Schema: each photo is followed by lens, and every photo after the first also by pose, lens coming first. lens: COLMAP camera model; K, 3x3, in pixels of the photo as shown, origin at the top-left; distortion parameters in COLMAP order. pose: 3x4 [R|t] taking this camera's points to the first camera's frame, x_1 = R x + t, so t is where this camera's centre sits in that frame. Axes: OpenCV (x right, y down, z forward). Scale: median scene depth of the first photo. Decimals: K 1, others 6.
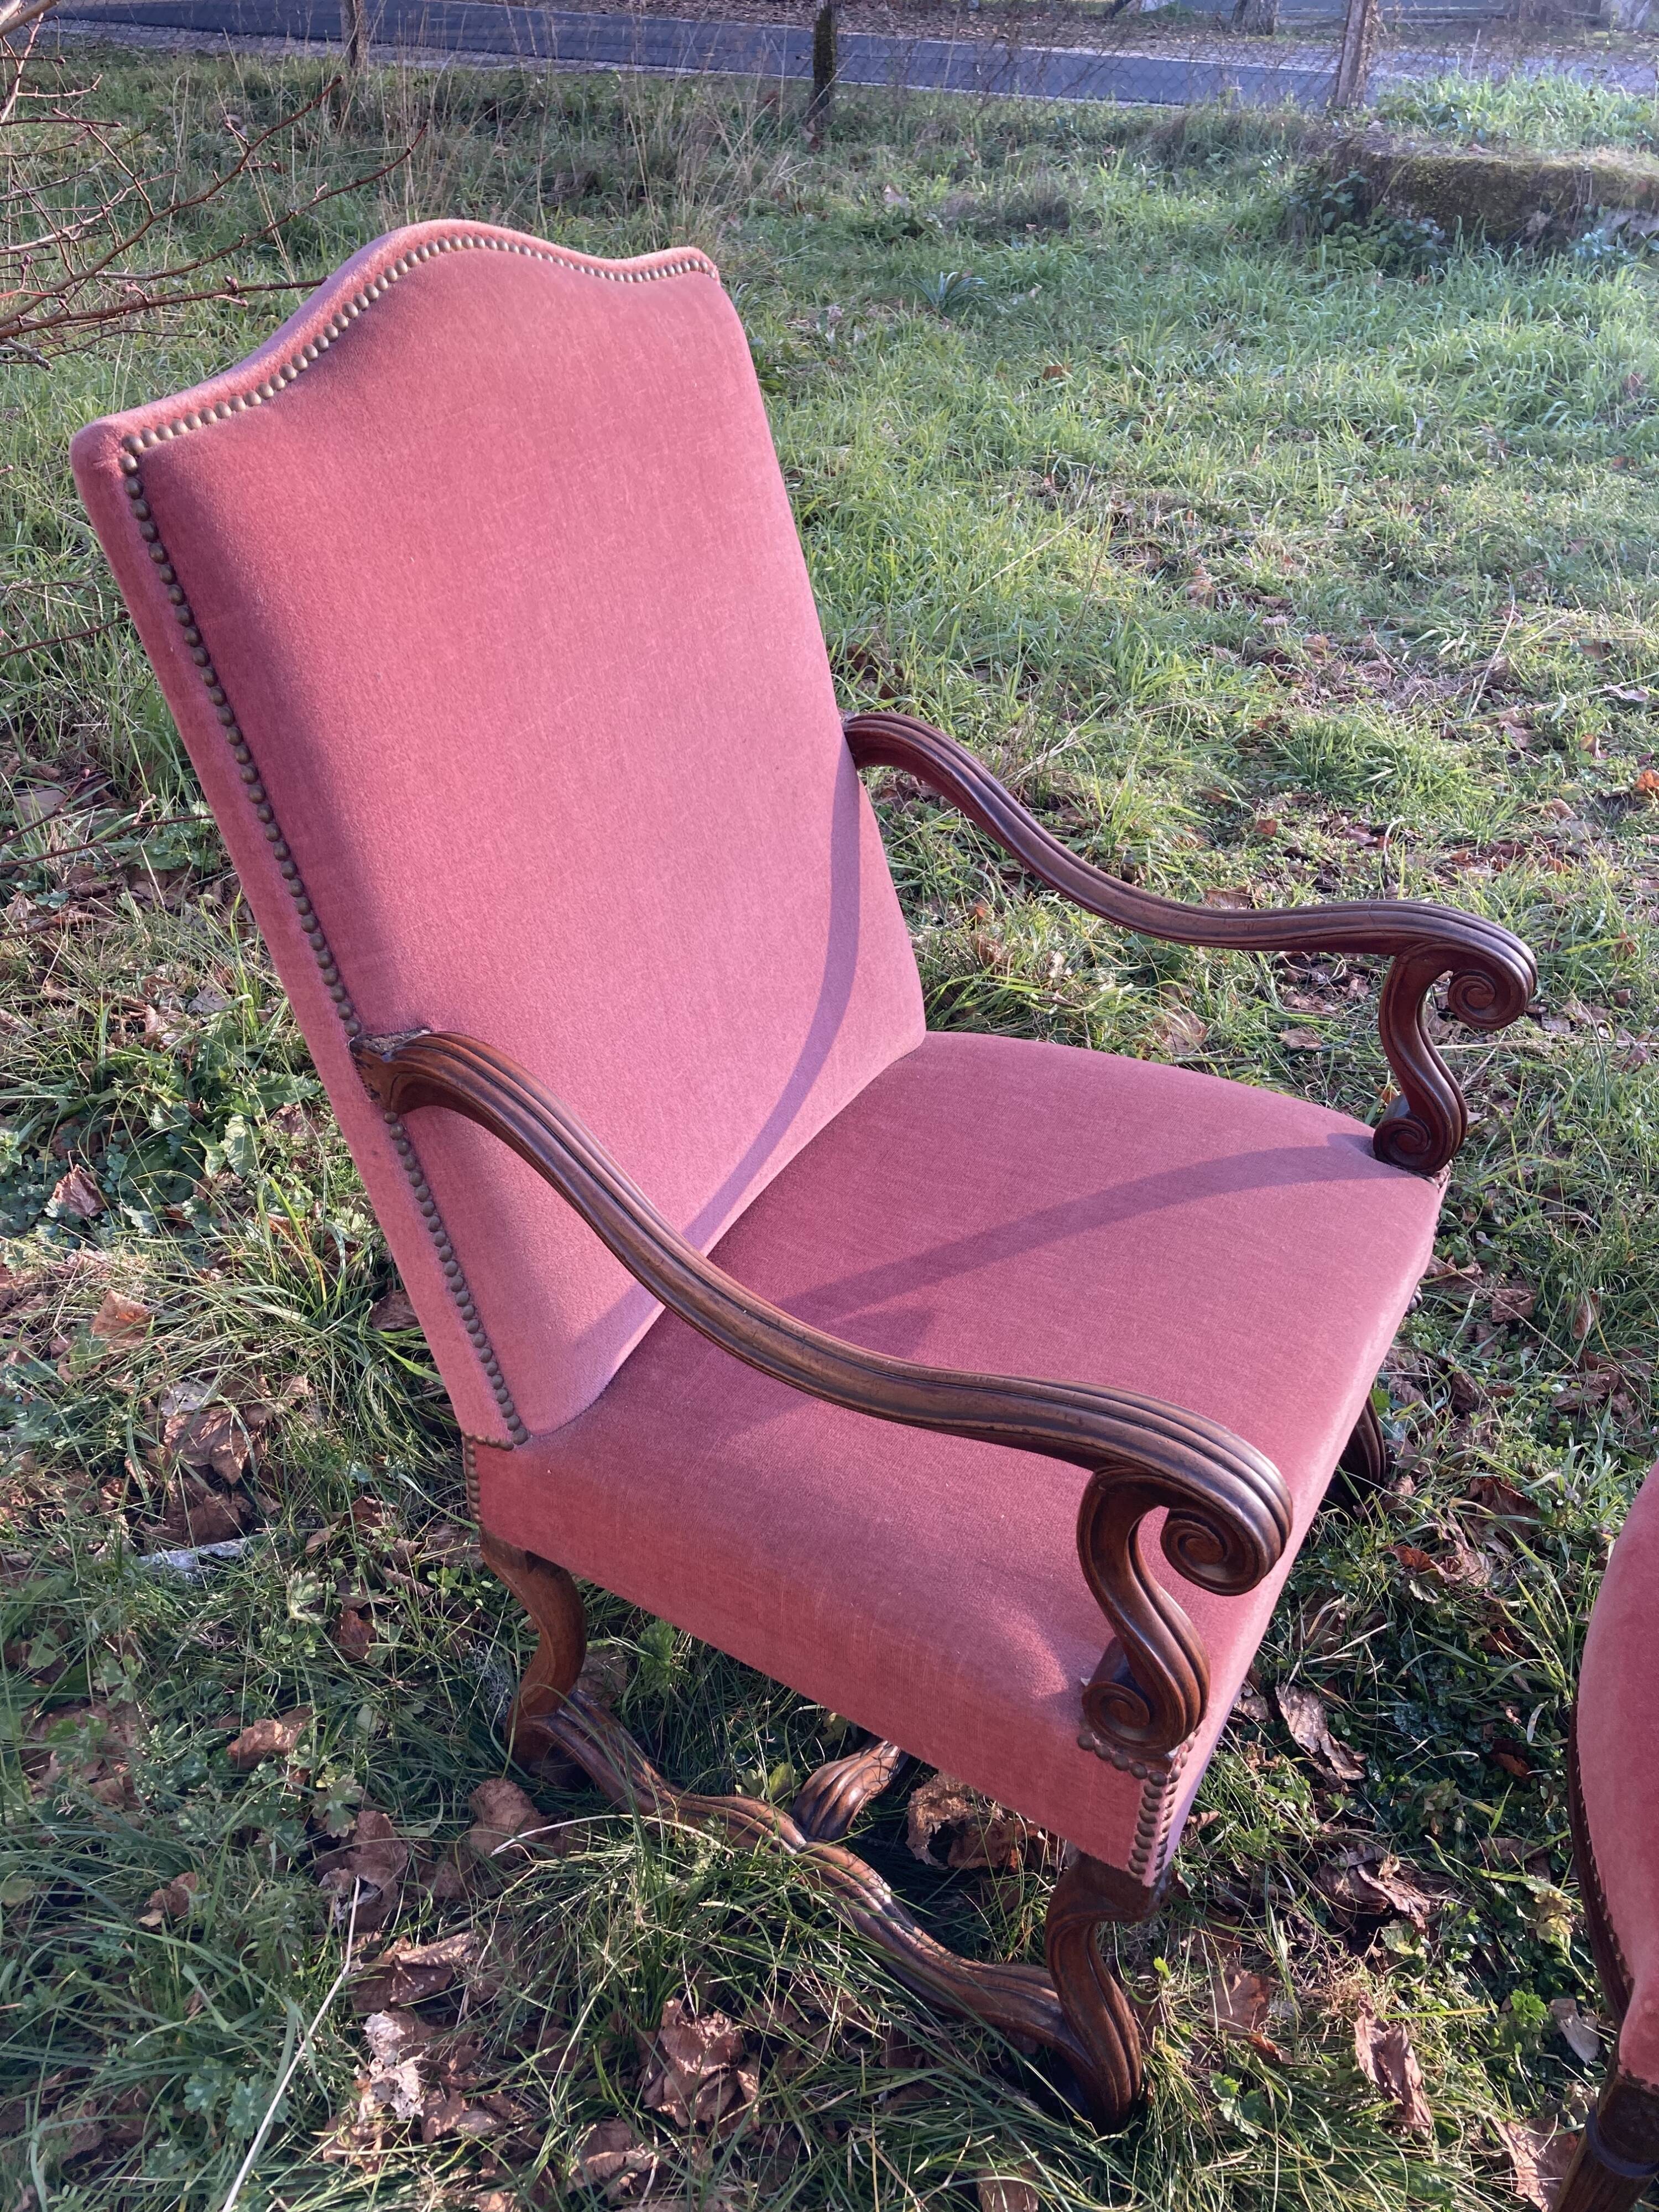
lens RADIAL K [[1789.1, 0, 832.7], [0, 1789.1, 1117.3], [0, 0, 1]] dist [0.035107, -0.002743]
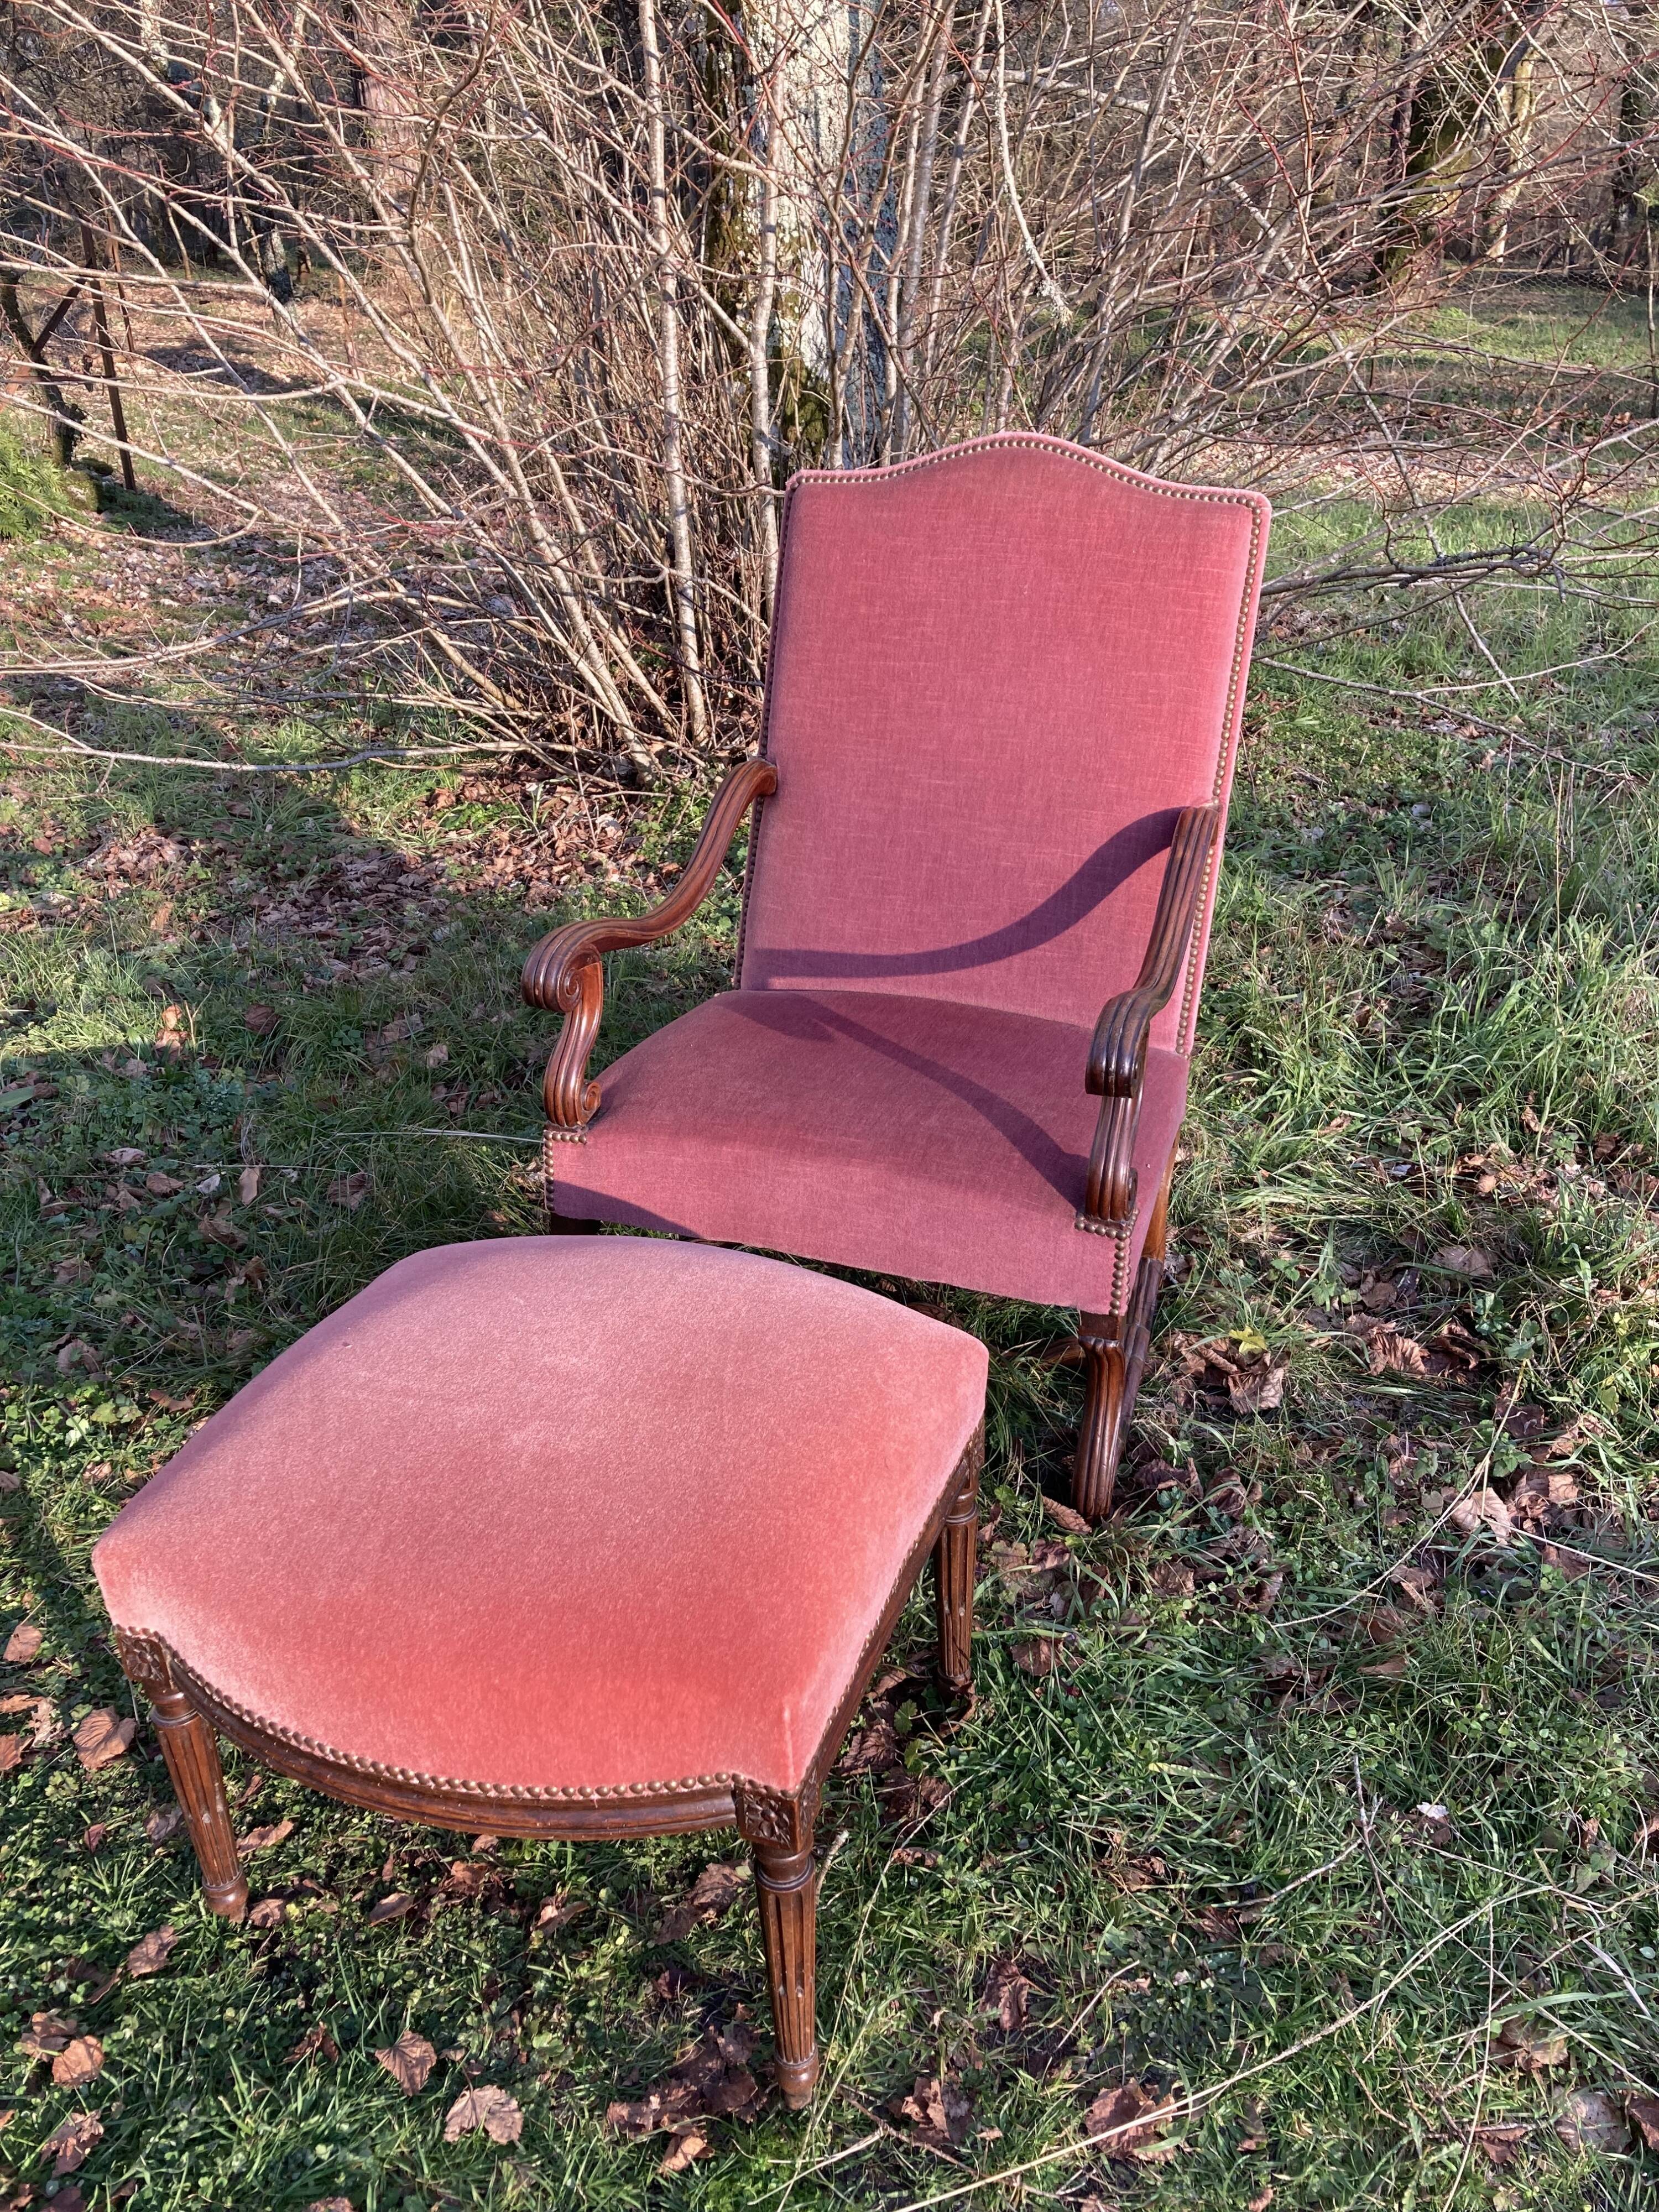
lens RADIAL K [[1812.4, 0, 841.6], [0, 1812.4, 1127.9], [0, 0, 1]] dist [0.069728, -0.083817]
pose [[0.147056, 0.430952, -0.890312, 1.498640], [-0.574376, 0.769997, 0.277843, -0.287217], [0.805275, 0.470515, 0.360761, 0.392231]]
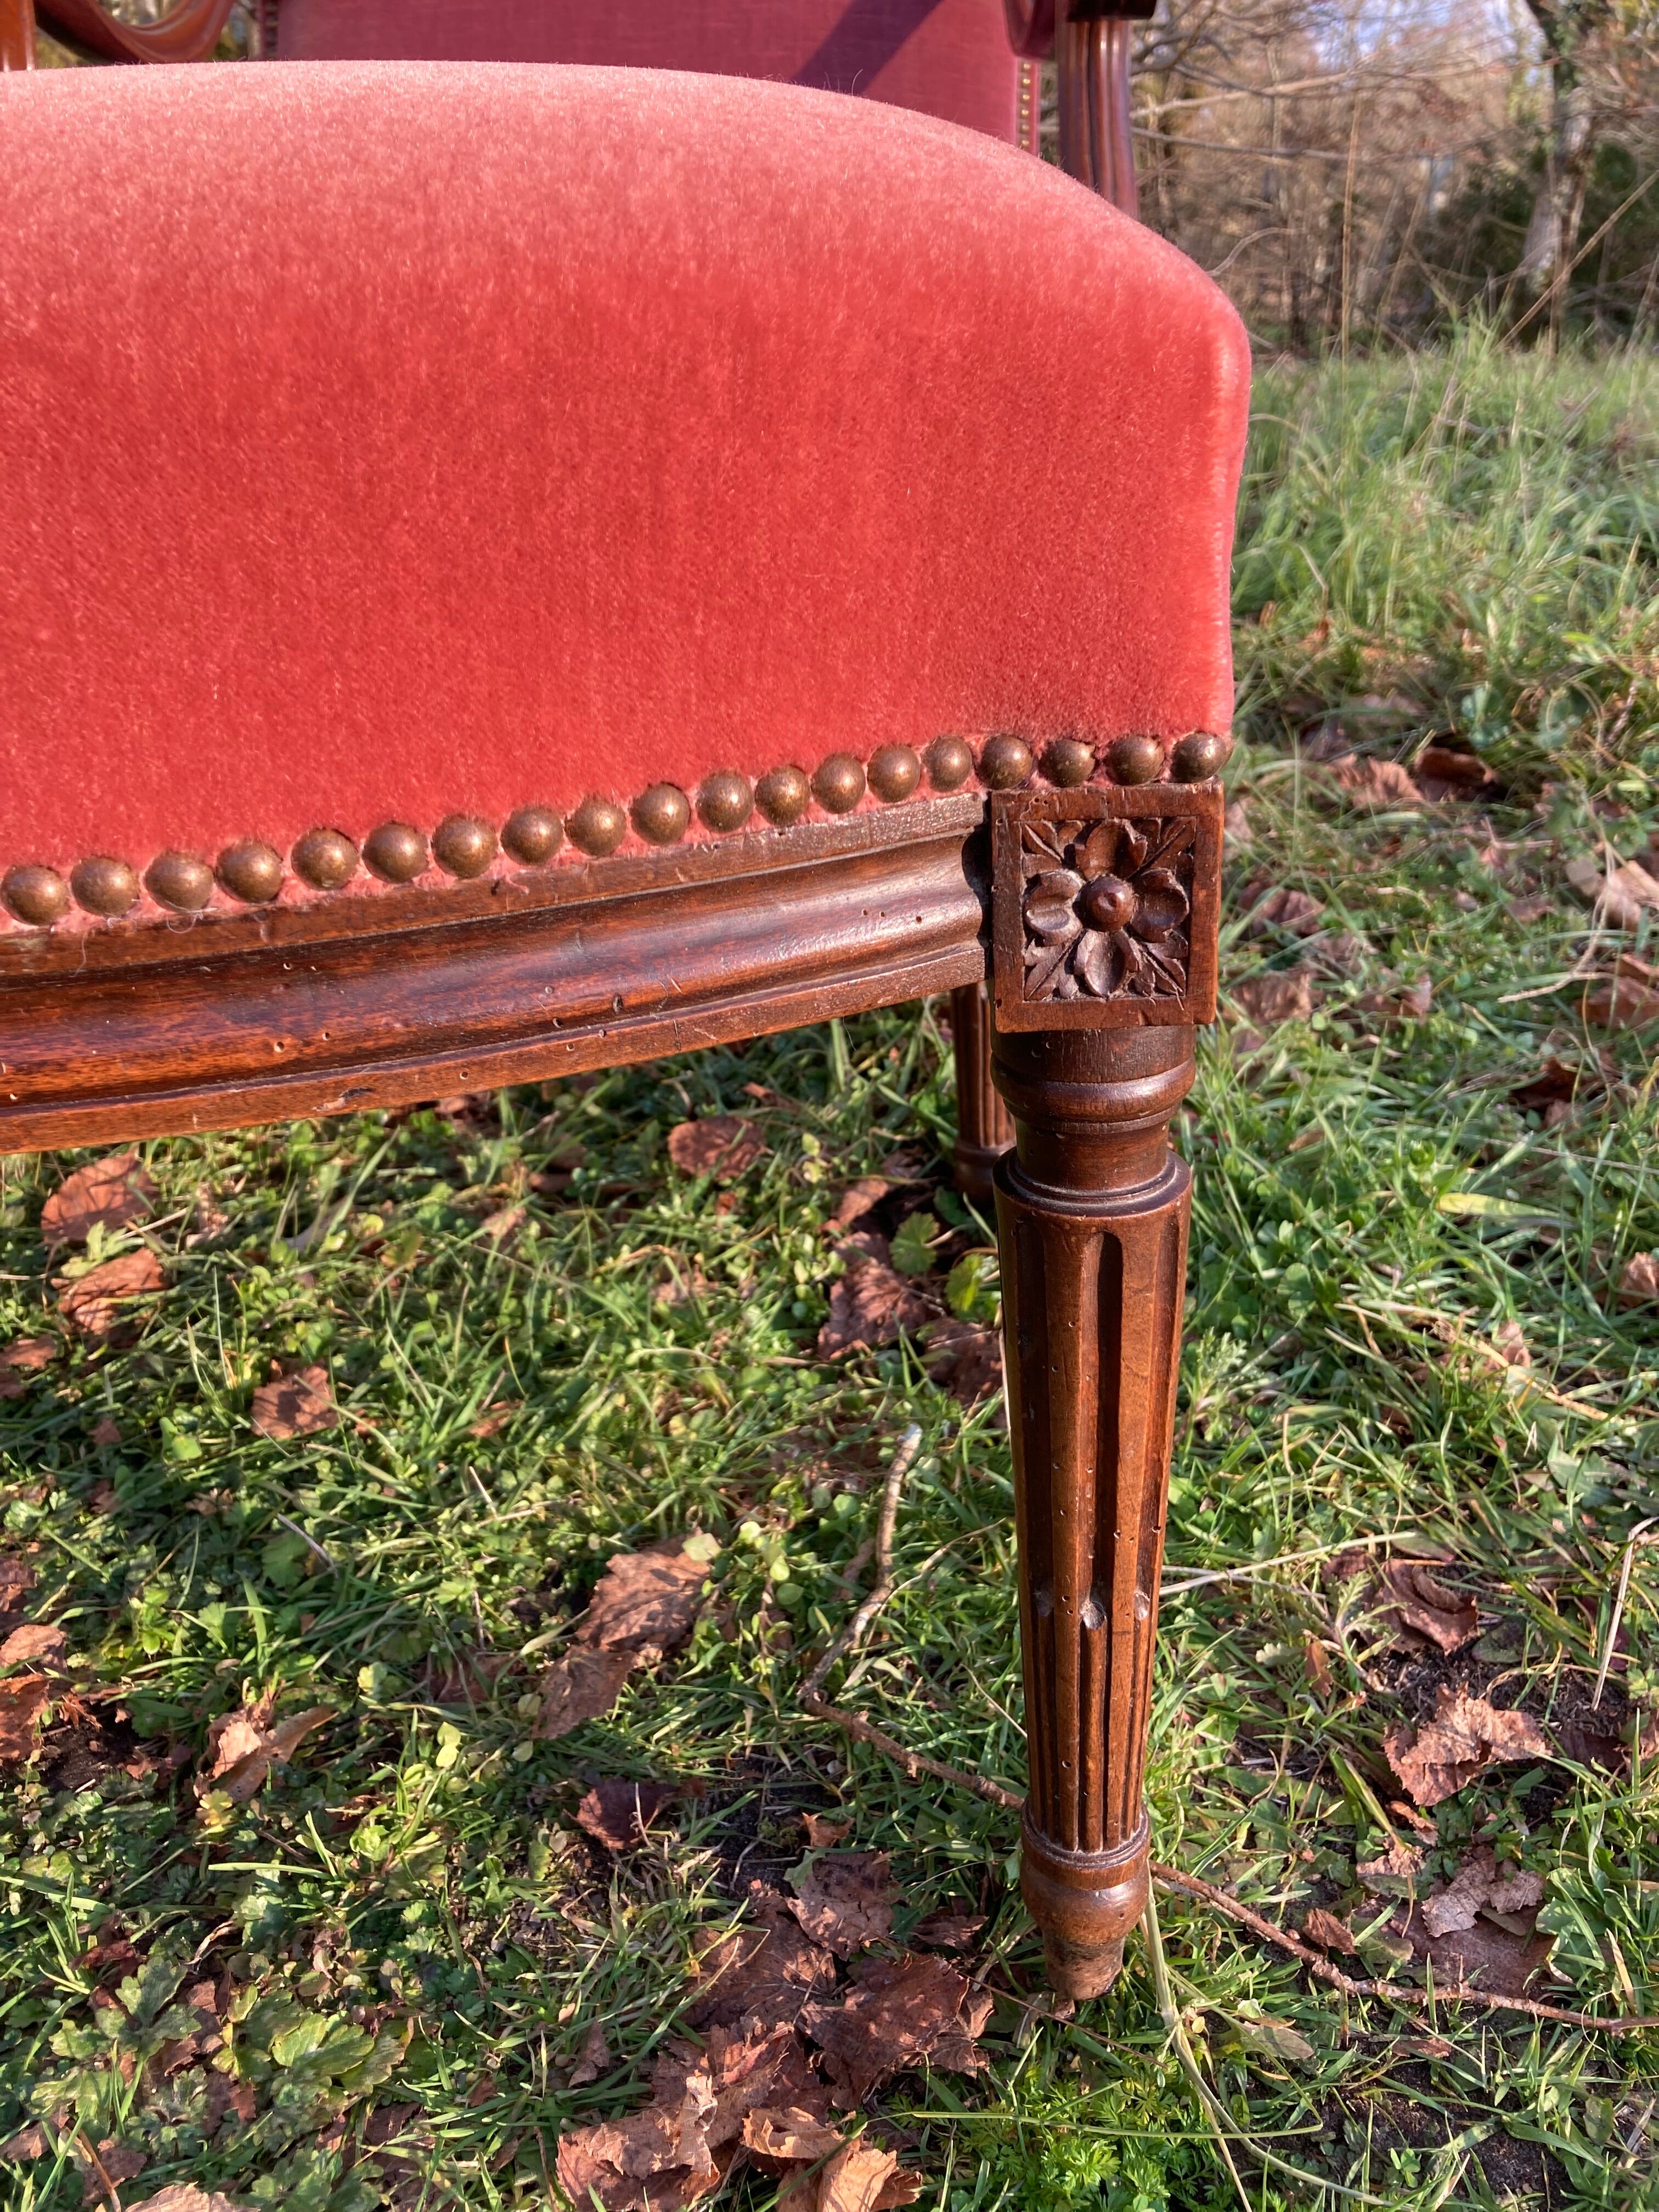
lens RADIAL K [[1835.4, 0, 824.6], [0, 1835.4, 1121.1], [0, 0, 1]] dist [0.024554, -0.004078]
pose [[0.447207, 0.351972, -0.822266, 1.025207], [-0.507973, 0.856616, 0.090403, 0.289387], [0.736186, 0.377260, 0.561877, 0.695761]]
